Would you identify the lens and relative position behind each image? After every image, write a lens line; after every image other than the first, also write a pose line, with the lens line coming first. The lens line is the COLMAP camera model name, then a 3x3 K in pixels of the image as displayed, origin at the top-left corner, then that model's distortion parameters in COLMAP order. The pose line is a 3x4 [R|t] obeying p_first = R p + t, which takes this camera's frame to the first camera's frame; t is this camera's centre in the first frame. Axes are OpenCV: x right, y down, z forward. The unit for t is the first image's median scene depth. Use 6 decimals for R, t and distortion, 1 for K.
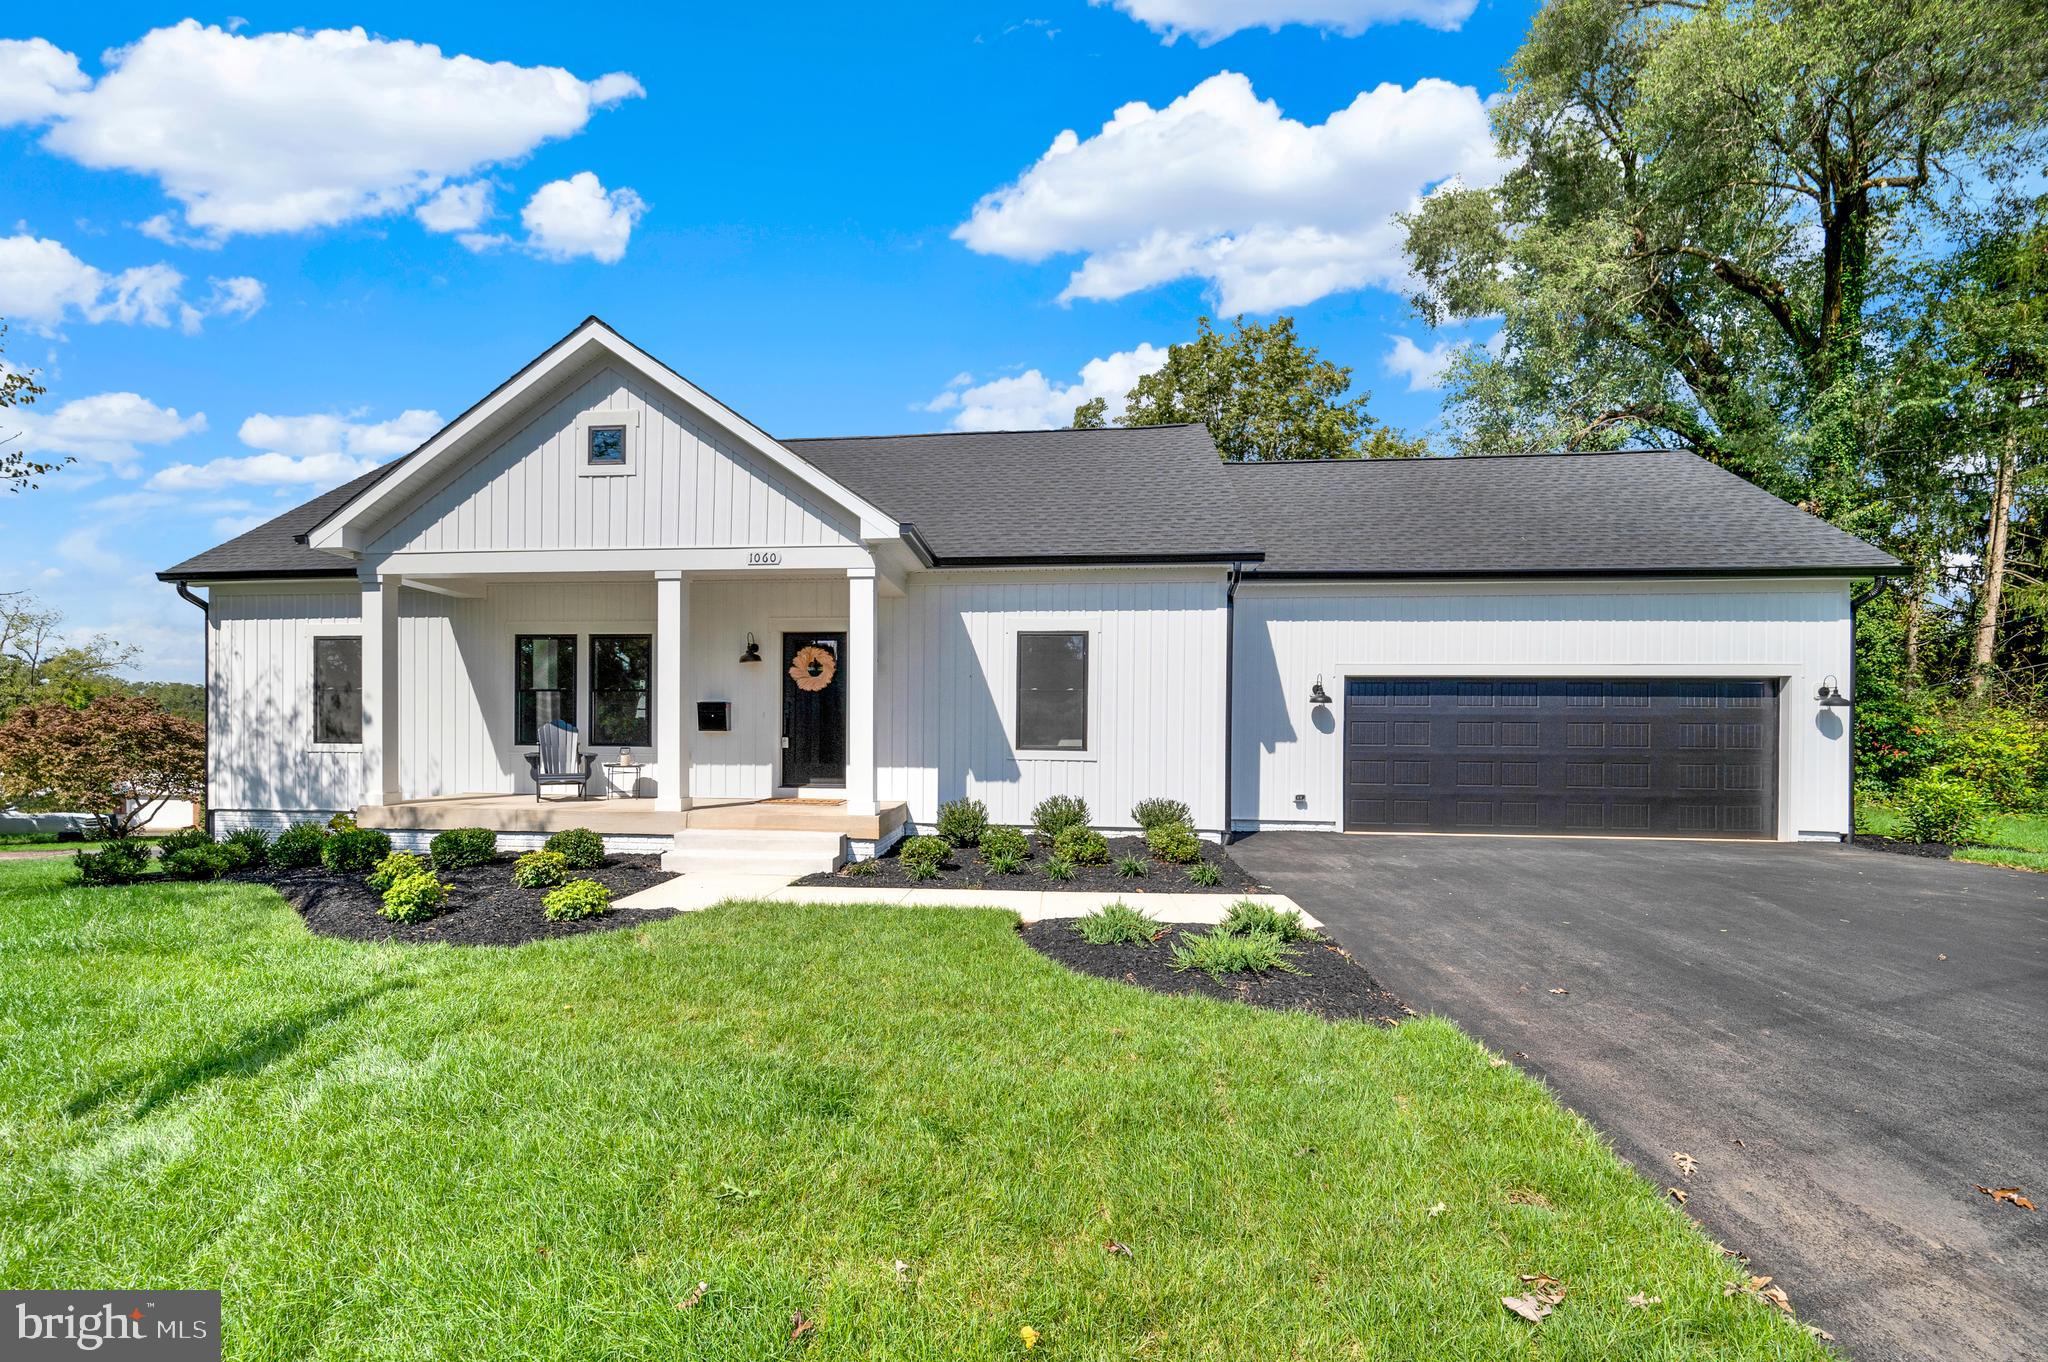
lens RADIAL K [[906.4, 0, 1023.3], [0, 906.4, 716.1], [0, 0, 1]] dist [-0.000042, 0.000031]
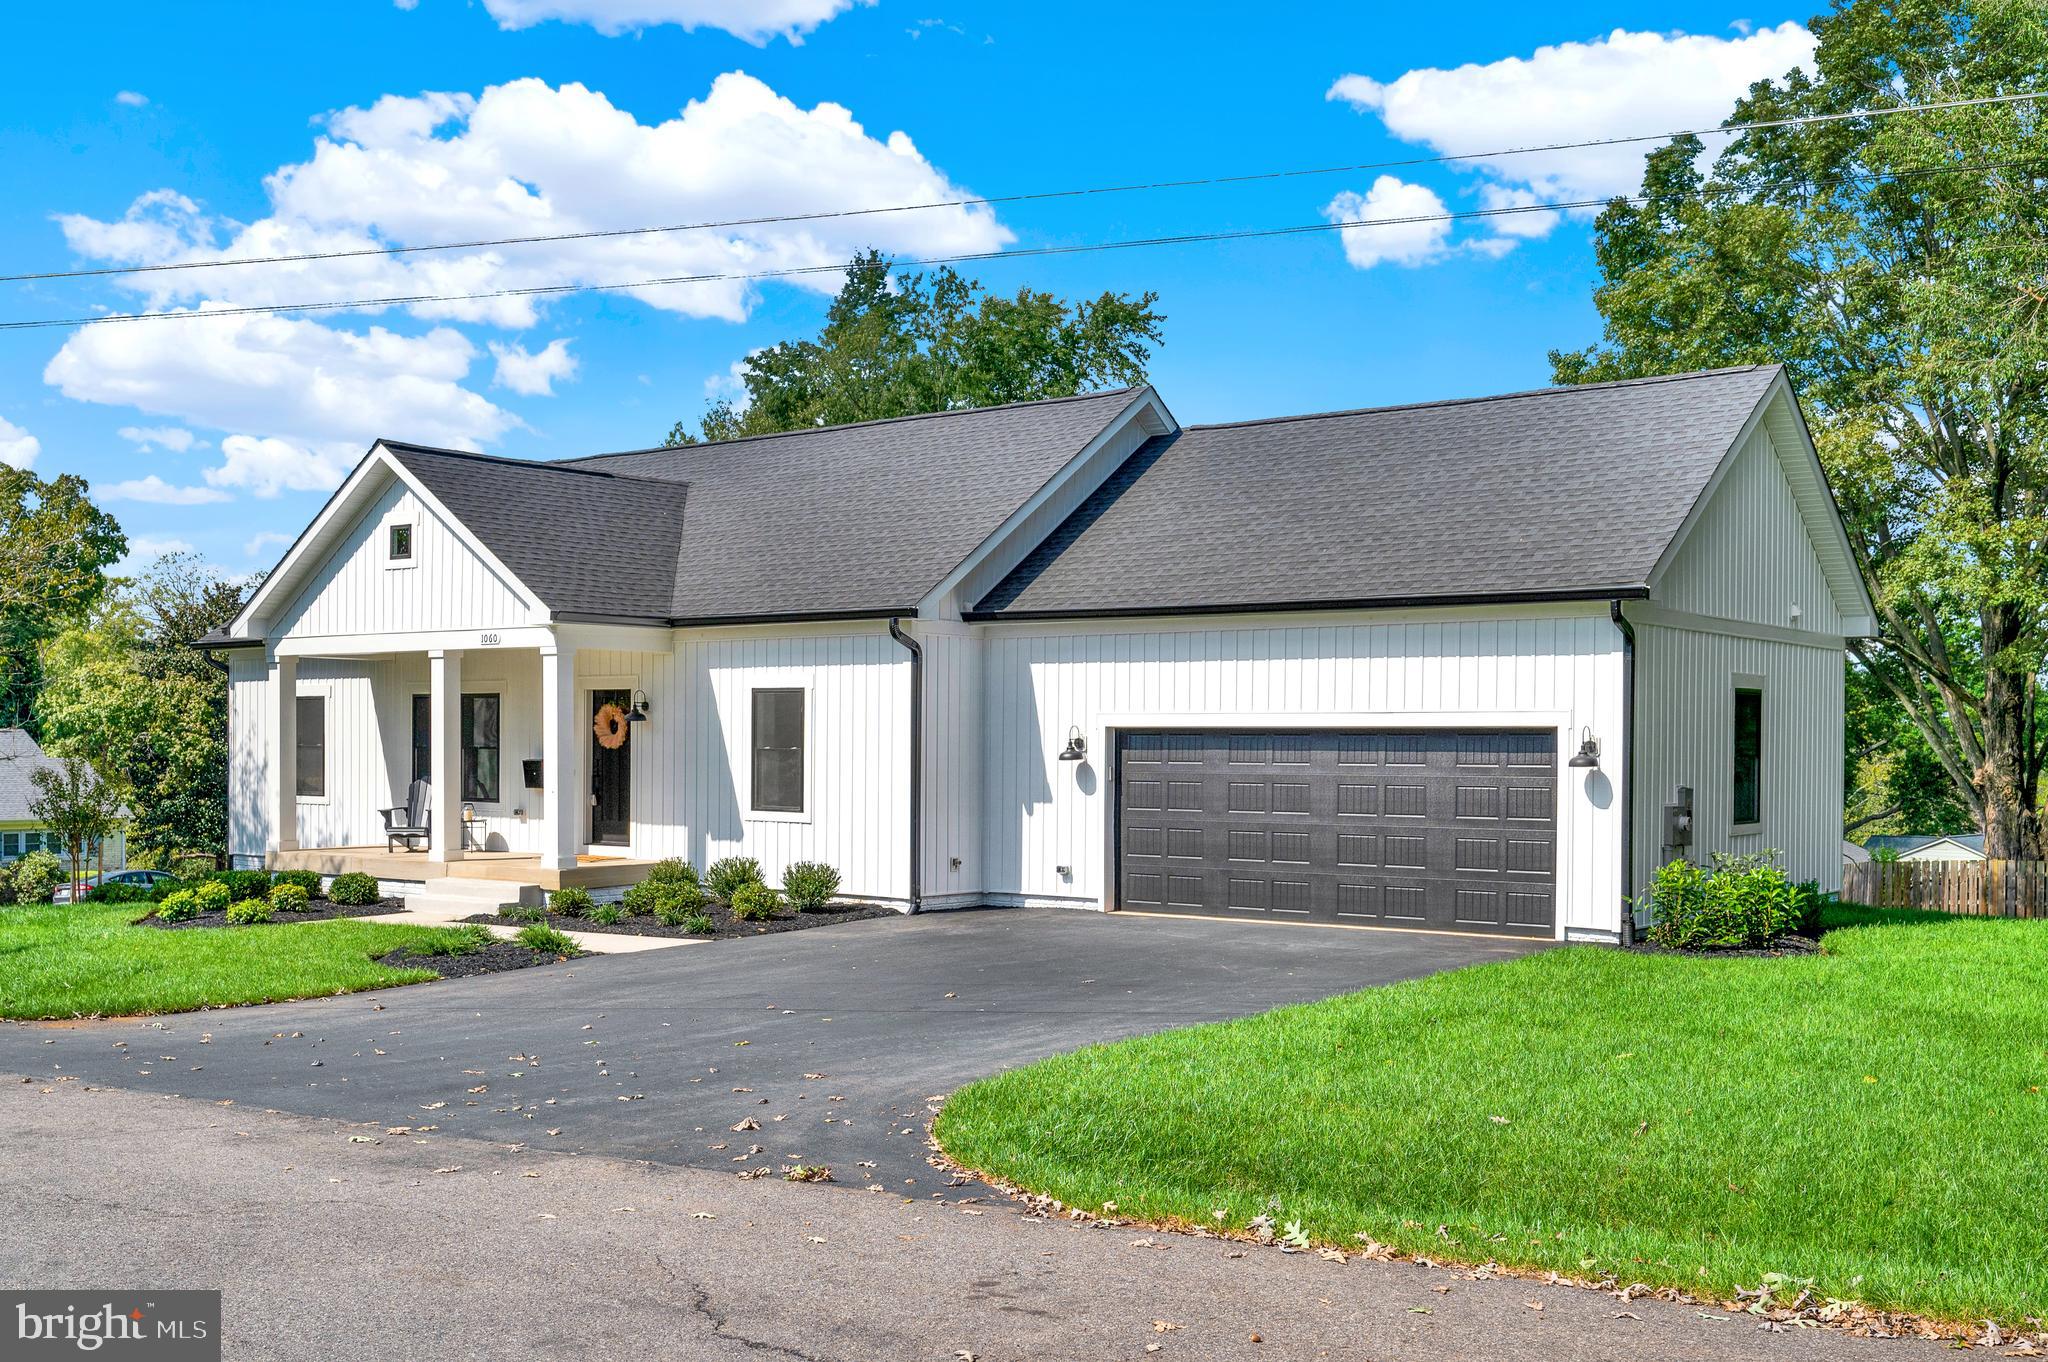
lens RADIAL K [[1843.4, 0, 1024.0], [0, 1843.4, 681.0], [0, 0, 1]] dist [-0.054659, 0.004086]
pose [[0.886510, -0.022501, -0.462161, 1.159308], [0.013287, 0.999643, -0.023183, -0.051111], [0.462518, 0.014411, 0.886493, -0.610841]]
